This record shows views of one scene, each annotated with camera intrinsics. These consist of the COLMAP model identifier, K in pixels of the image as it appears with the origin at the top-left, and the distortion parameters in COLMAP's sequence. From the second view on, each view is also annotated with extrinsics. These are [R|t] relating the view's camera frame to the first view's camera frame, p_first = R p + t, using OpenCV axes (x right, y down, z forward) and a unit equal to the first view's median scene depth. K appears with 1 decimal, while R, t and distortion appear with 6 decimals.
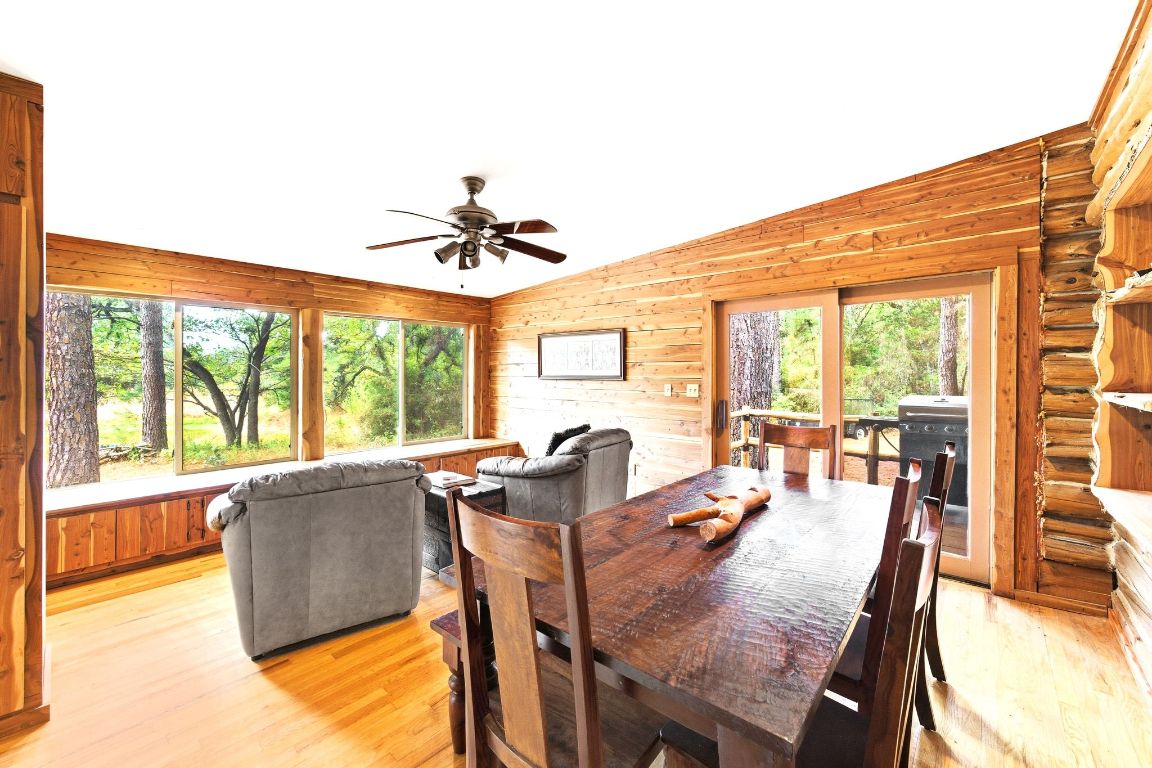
lens RADIAL K [[453.3, 0, 576.3], [0, 453.3, 377.7], [0, 0, 1]] dist [0.000547, -0.000038]
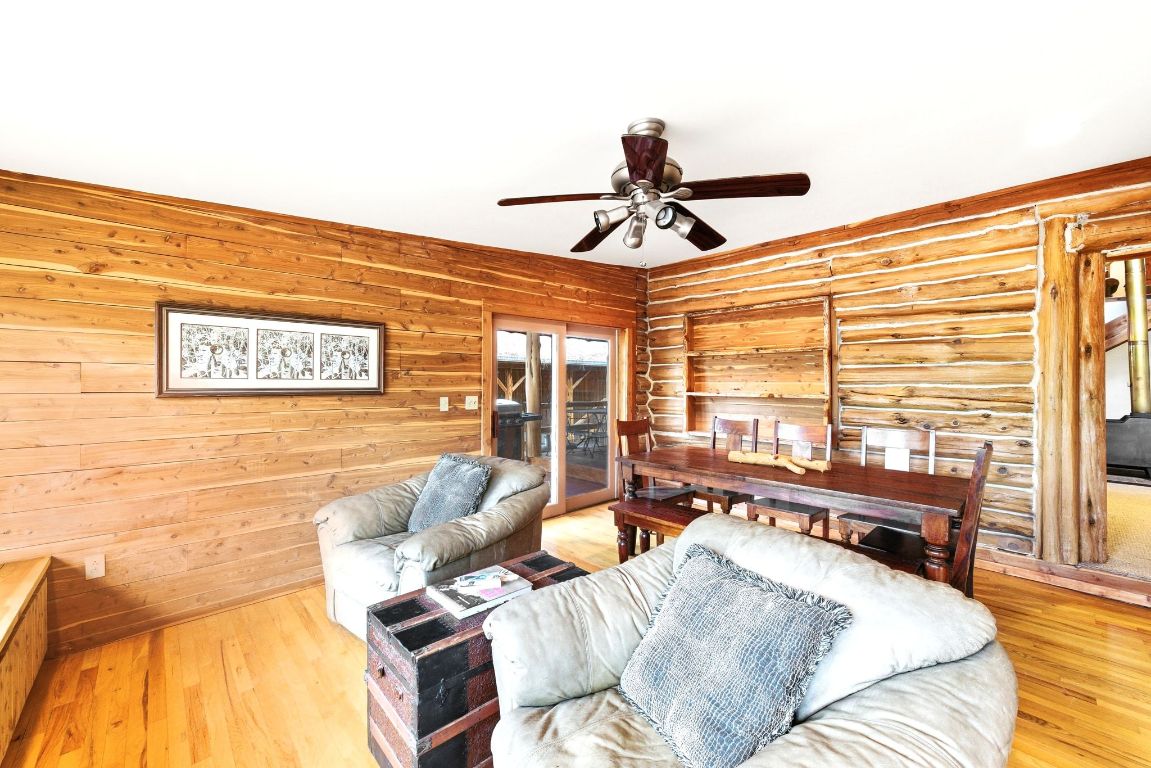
lens RADIAL K [[452.9, 0, 575.8], [0, 452.9, 381.6], [0, 0, 1]] dist [0.000547, -0.000038]
pose [[0.107044, 0.001390, 0.994253, -0.652600], [0.007620, 0.999969, -0.002218, -0.011905], [-0.994225, 0.007814, 0.107031, 0.678758]]
